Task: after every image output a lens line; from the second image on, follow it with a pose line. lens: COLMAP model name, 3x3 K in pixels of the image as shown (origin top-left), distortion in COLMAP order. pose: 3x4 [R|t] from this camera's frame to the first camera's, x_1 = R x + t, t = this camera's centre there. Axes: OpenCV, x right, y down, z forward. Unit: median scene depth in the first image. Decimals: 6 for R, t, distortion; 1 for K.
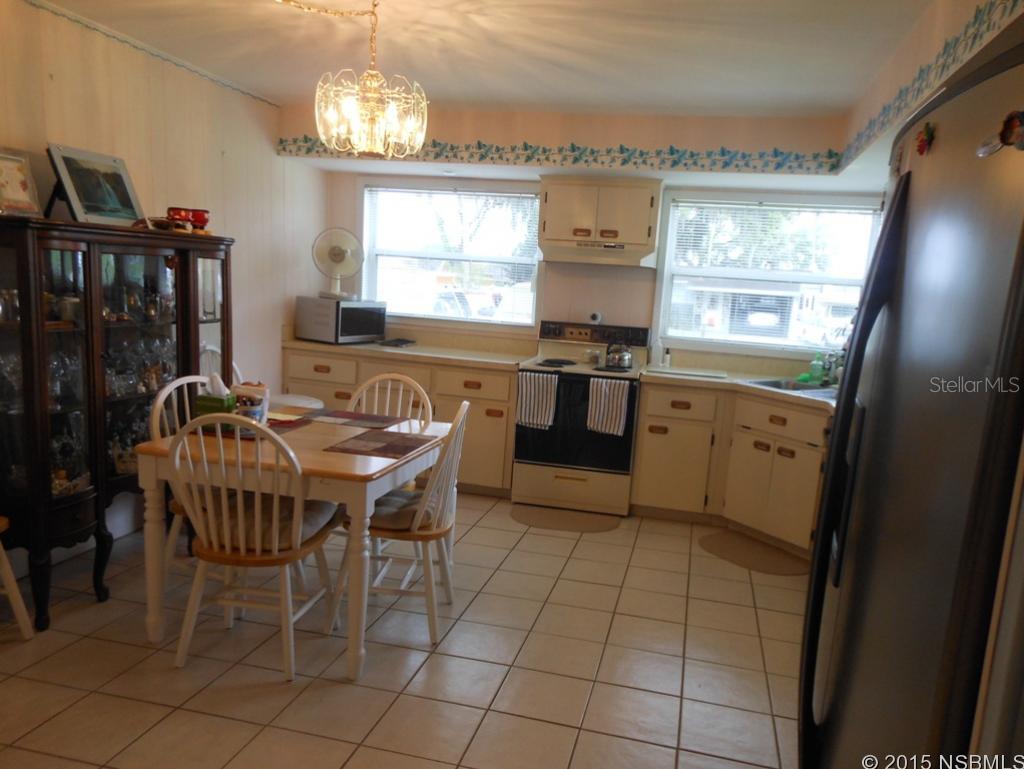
lens RADIAL K [[795.9, 0, 512.0], [0, 795.9, 384.5], [0, 0, 1]] dist [0.053452, 0.001443]
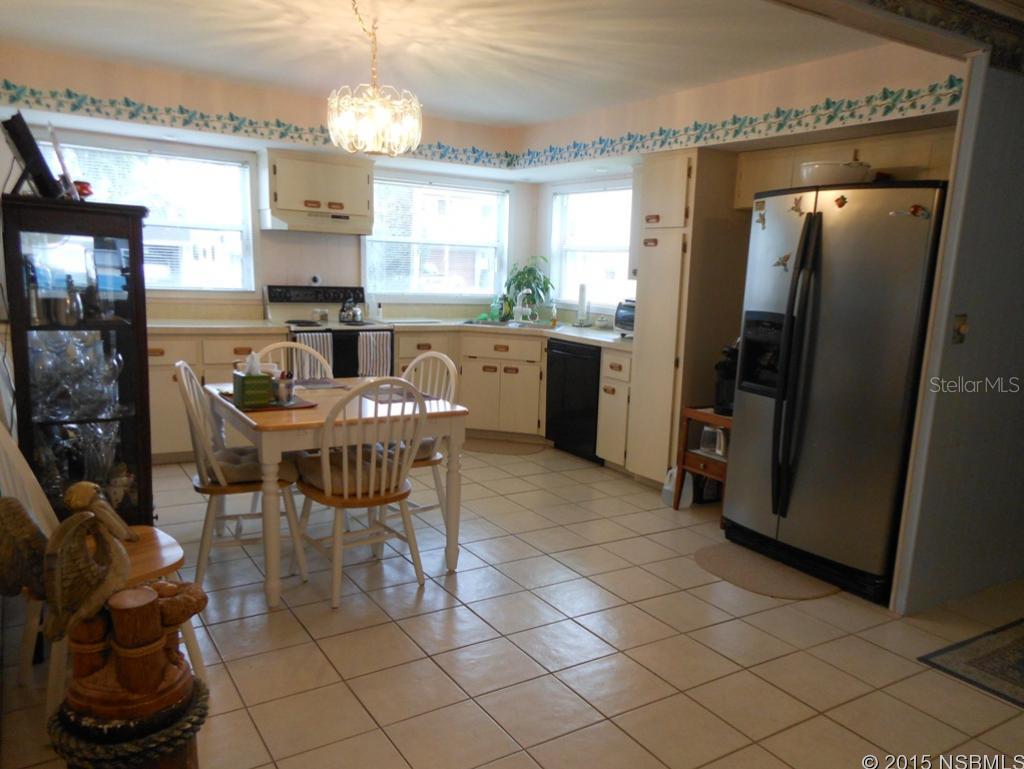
lens RADIAL K [[792.1, 0, 512.0], [0, 792.1, 384.5], [0, 0, 1]] dist [0.026974, 0.004497]
pose [[0.691652, -0.142757, 0.707981, -0.557019], [0.100572, 0.989757, 0.101322, -0.026439], [-0.715194, 0.001124, 0.698925, 0.027515]]
